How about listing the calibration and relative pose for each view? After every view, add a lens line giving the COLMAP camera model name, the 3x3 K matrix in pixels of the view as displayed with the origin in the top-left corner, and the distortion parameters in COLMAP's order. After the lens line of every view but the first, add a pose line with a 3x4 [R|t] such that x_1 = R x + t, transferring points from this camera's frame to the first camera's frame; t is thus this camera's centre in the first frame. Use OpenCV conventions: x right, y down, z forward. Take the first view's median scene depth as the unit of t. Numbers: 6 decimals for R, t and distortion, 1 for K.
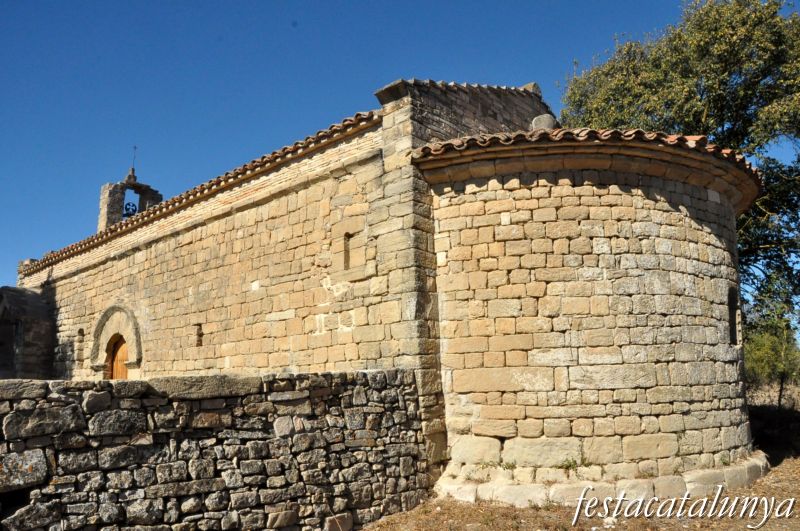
lens RADIAL K [[620.0, 0, 385.9], [0, 620.0, 282.2], [0, 0, 1]] dist [-0.162350, 0.112184]
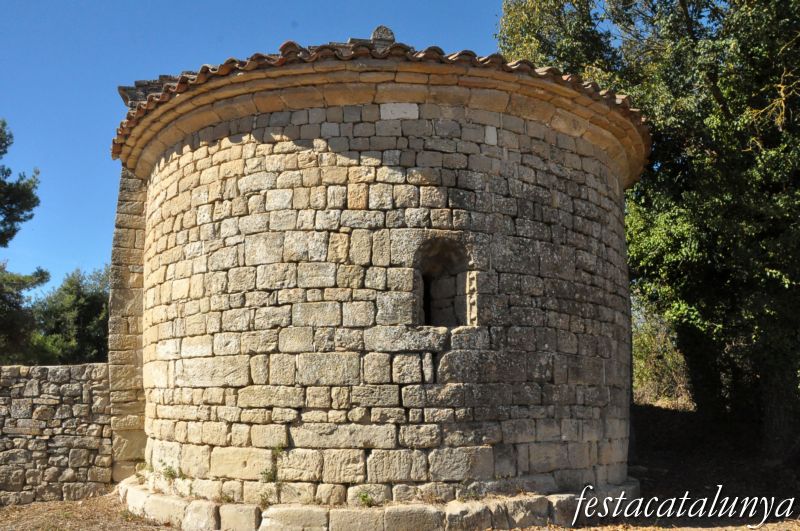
lens RADIAL K [[620.0, 0, 385.9], [0, 620.0, 282.2], [0, 0, 1]] dist [-0.162350, 0.112184]
pose [[0.822661, -0.096987, -0.560198, 1.023935], [0.088975, 0.995163, -0.041632, 0.089518], [0.561527, -0.015595, 0.827312, 0.450938]]
